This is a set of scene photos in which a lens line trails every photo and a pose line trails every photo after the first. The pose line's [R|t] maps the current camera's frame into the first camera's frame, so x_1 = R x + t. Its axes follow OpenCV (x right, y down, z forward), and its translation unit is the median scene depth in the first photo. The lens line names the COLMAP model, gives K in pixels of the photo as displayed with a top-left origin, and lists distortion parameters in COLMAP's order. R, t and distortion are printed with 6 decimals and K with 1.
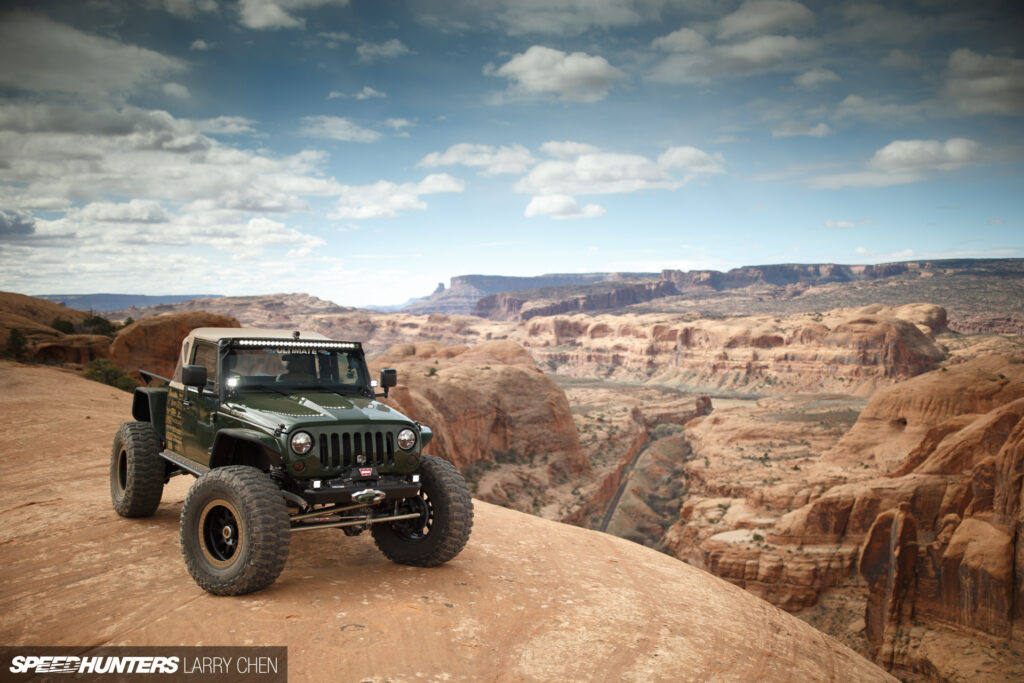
lens RADIAL K [[1015.8, 0, 511.3], [0, 1015.8, 327.5], [0, 0, 1]] dist [0.006463, -0.019407]
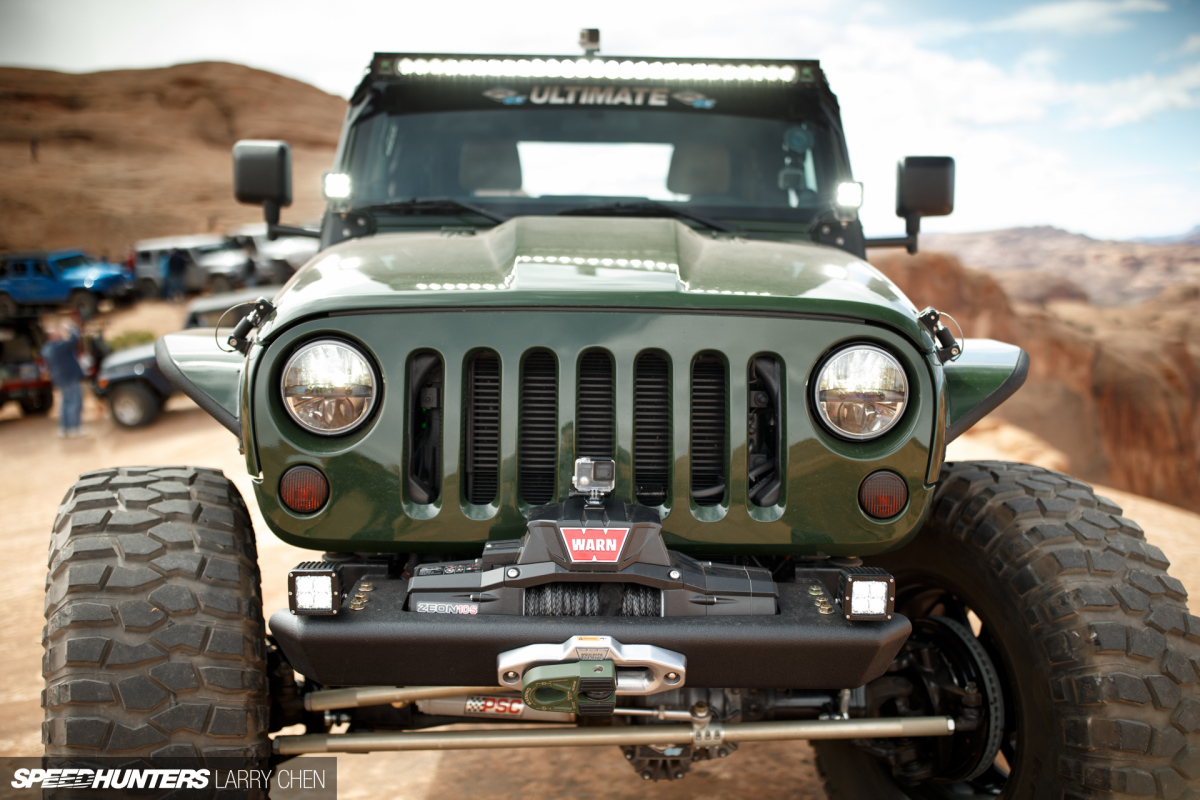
lens RADIAL K [[1231.5, 0, 630.6], [0, 1231.5, 398.0], [0, 0, 1]] dist [0.008606, -0.005738]
pose [[0.854019, 0.027041, -0.519539, -0.012101], [0.024037, 0.995531, 0.091328, 0.085339], [0.519686, -0.090484, 0.849552, 0.743919]]
